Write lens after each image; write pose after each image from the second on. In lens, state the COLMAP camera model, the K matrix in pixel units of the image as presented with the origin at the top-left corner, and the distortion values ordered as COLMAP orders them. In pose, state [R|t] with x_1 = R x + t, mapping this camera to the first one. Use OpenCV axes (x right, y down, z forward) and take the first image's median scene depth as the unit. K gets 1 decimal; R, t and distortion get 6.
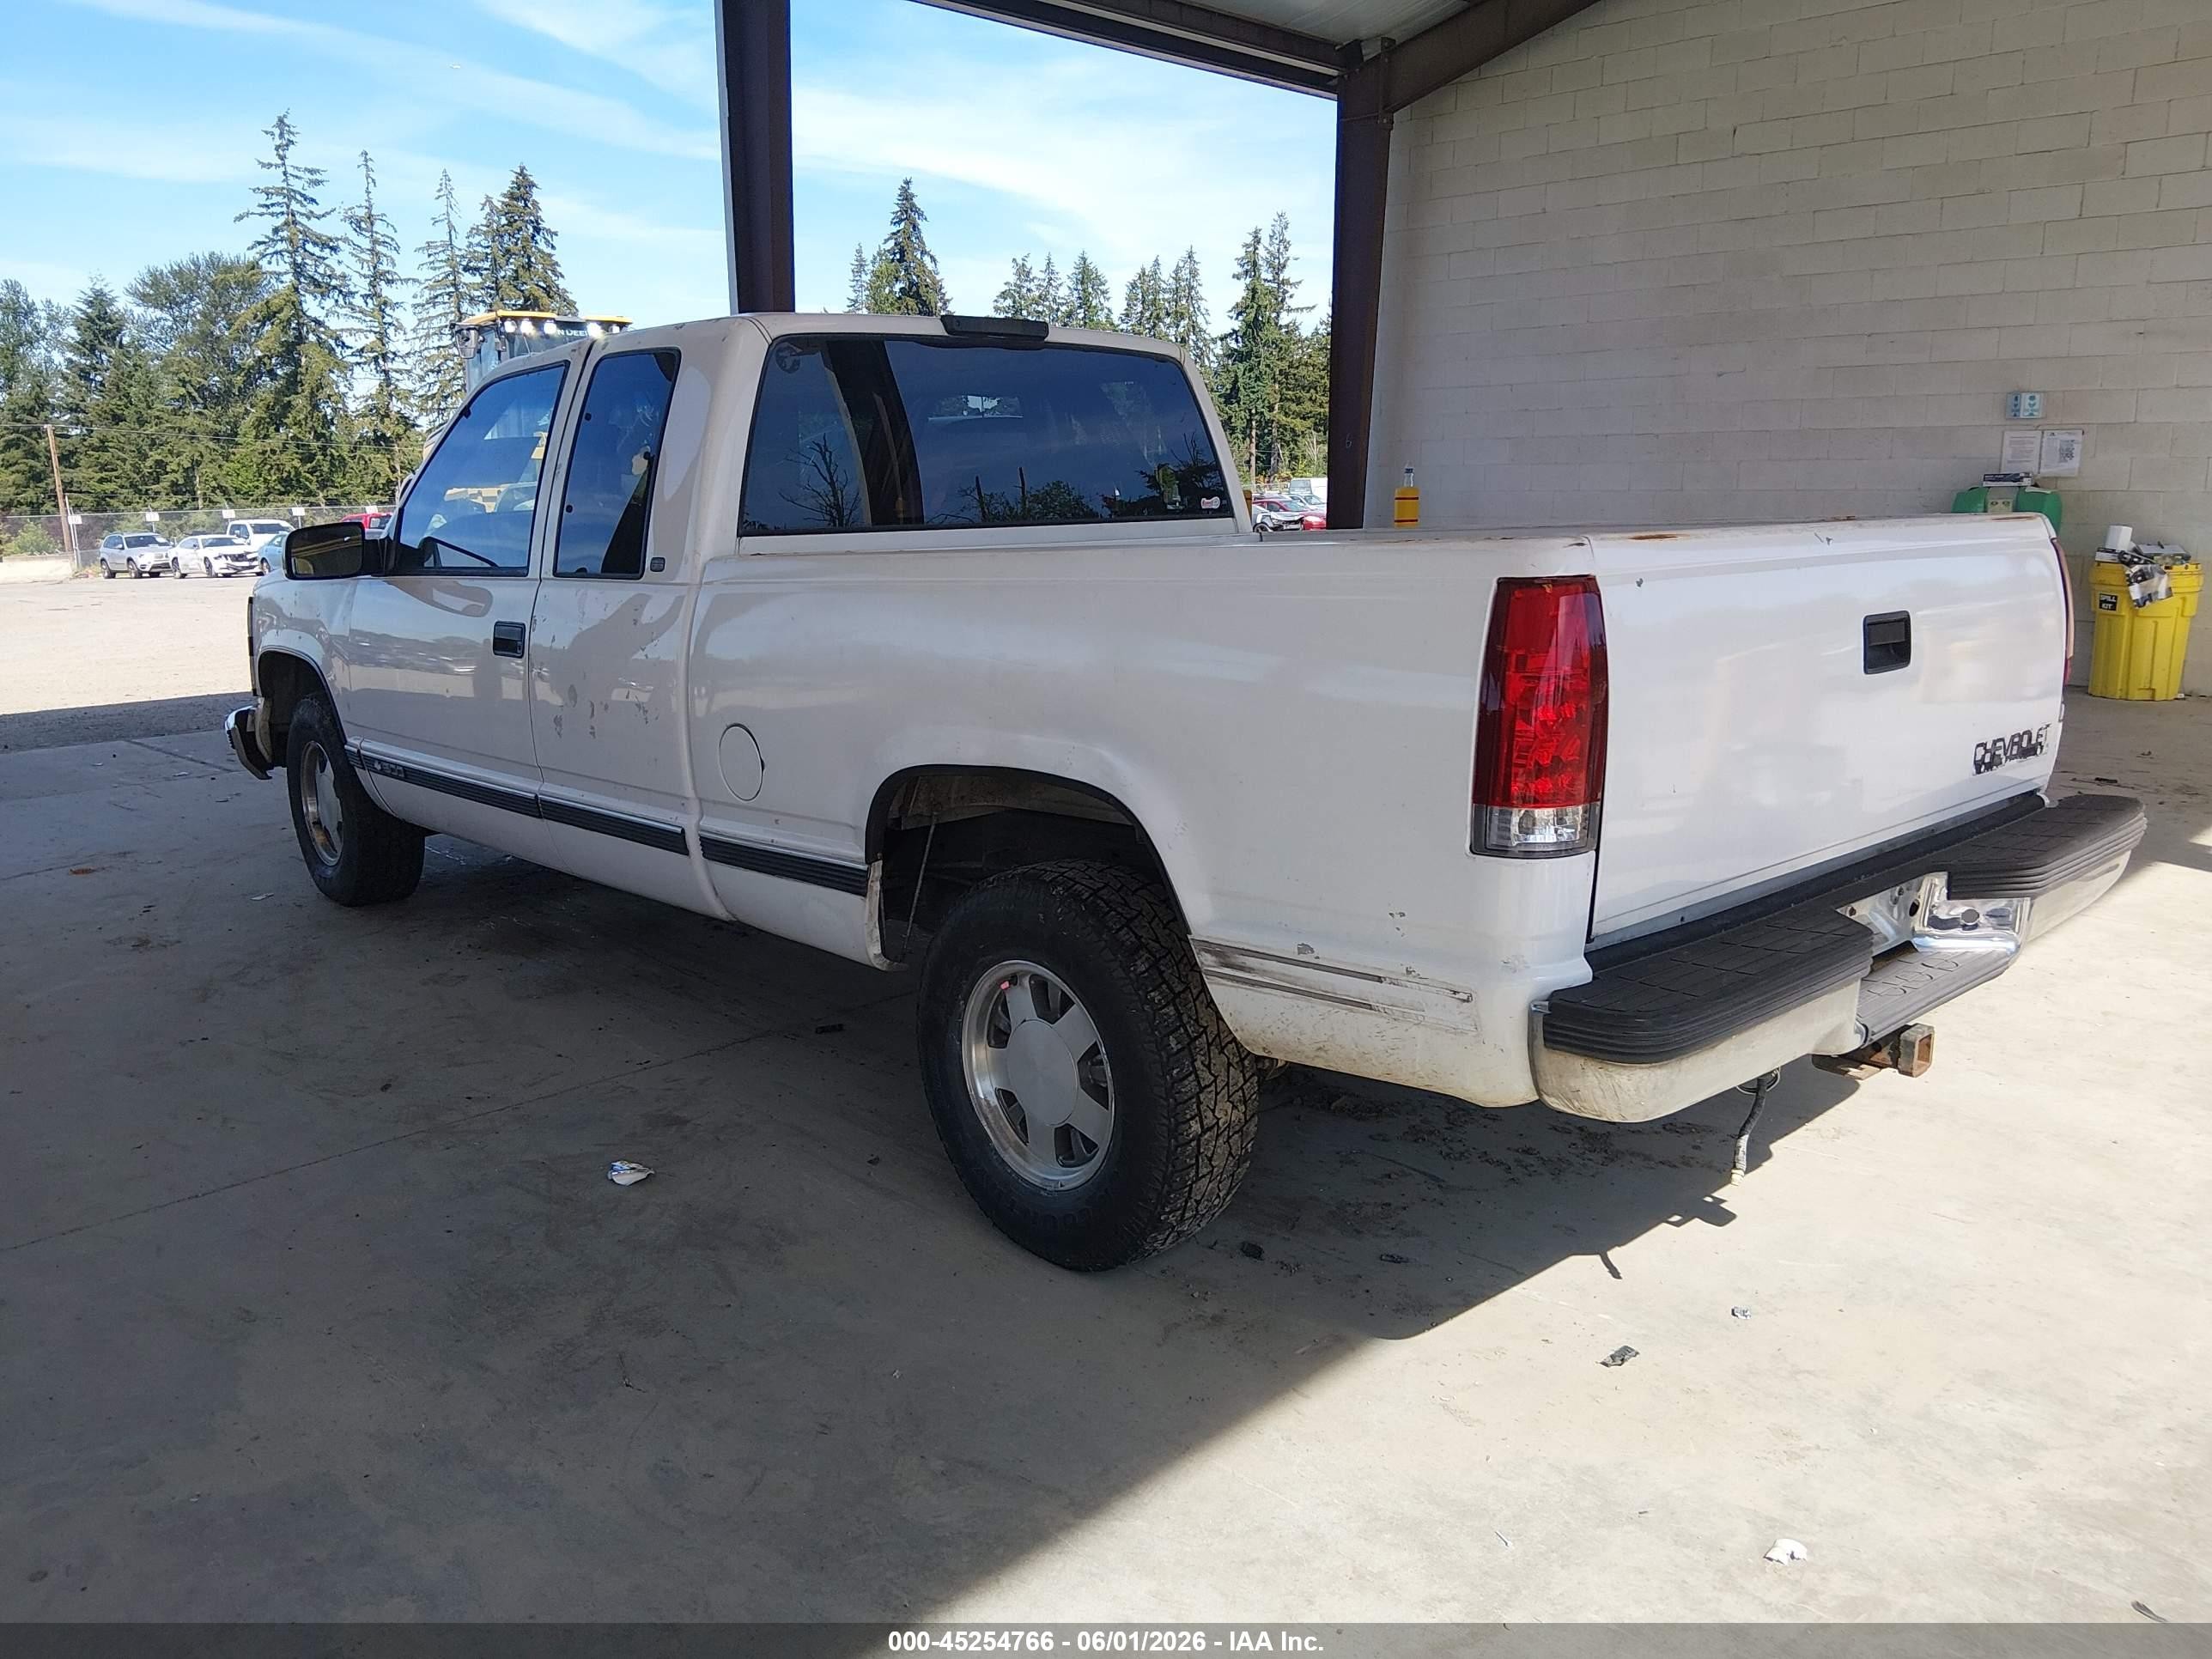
lens RADIAL K [[1698.1, 0, 1106.0], [0, 1698.1, 829.5], [0, 0, 1]] dist [0.049548, -0.095454]
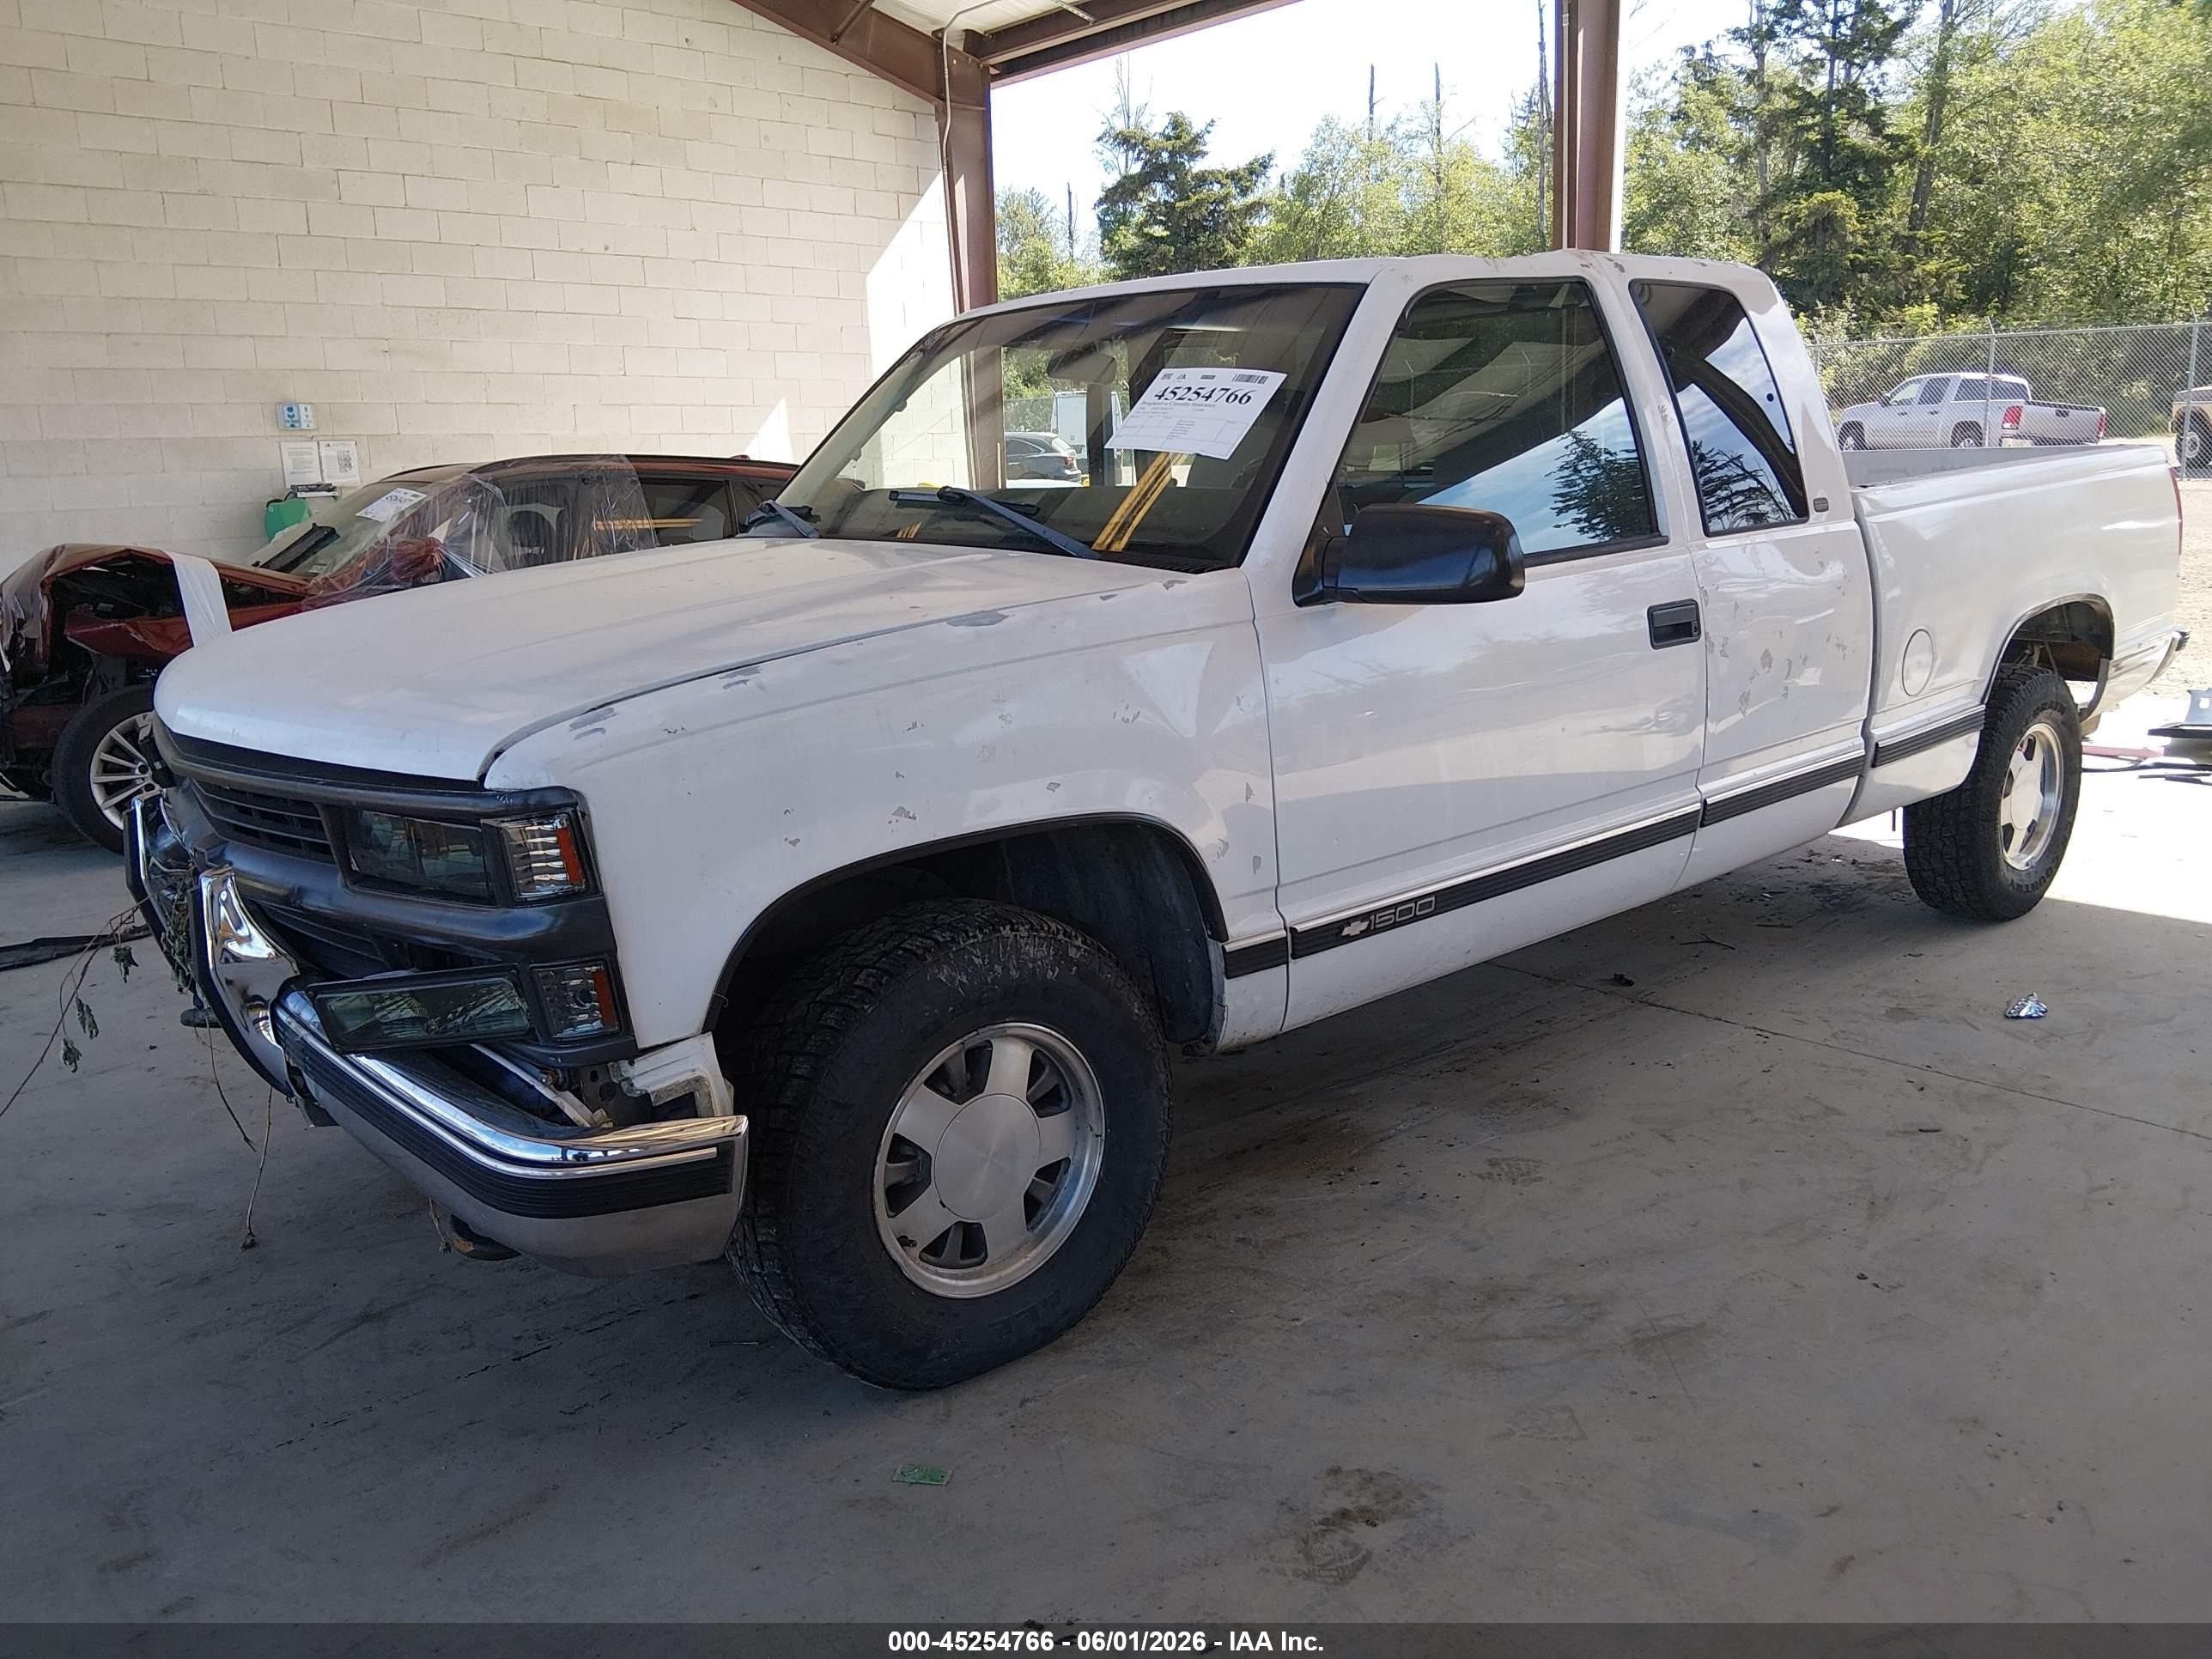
lens RADIAL K [[1675.1, 0, 1114.8], [0, 1675.1, 857.2], [0, 0, 1]] dist [0.071356, -0.123312]
pose [[0.030577, -0.216115, 0.975889, -0.518822], [0.227330, 0.952262, 0.203760, -0.102642], [-0.973338, 0.215618, 0.078247, 0.549607]]
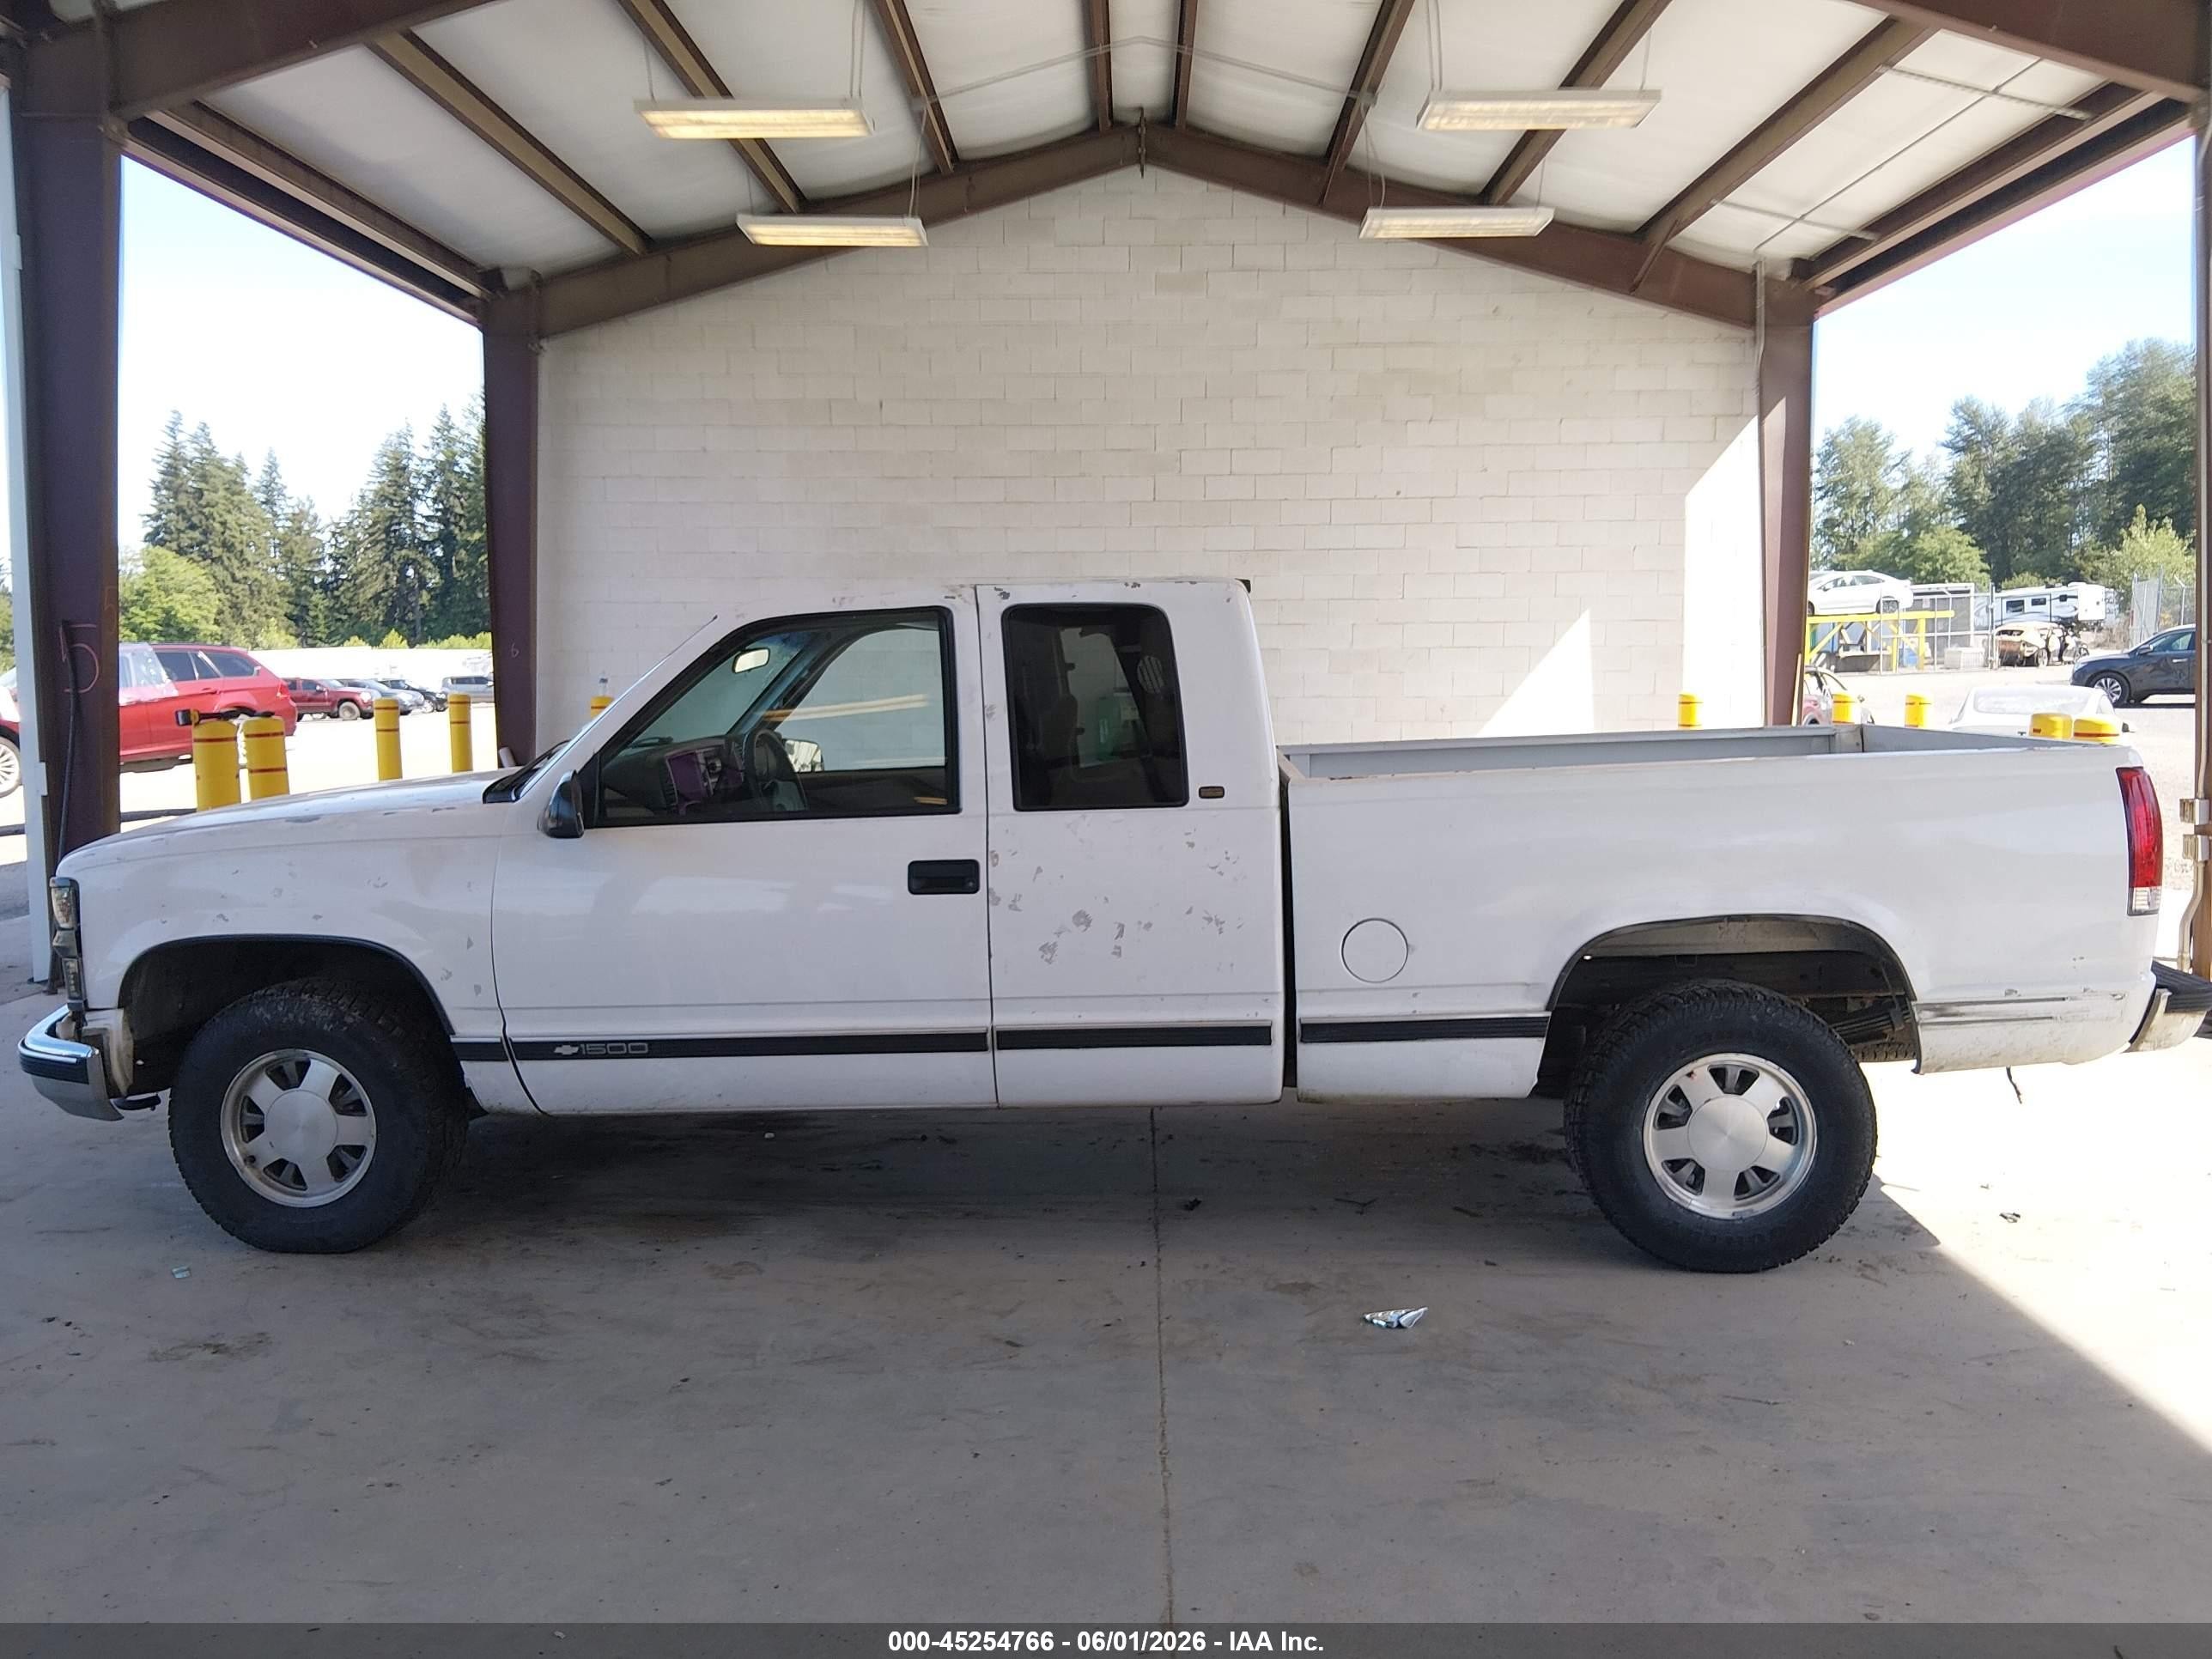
lens RADIAL K [[1698.1, 0, 1106.0], [0, 1698.1, 829.5], [0, 0, 1]] dist [0.049548, -0.095454]
pose [[0.713526, -0.060993, 0.697969, -0.435250], [0.140035, 0.988518, -0.056773, -0.030481], [-0.686491, 0.138249, 0.713874, 0.098809]]
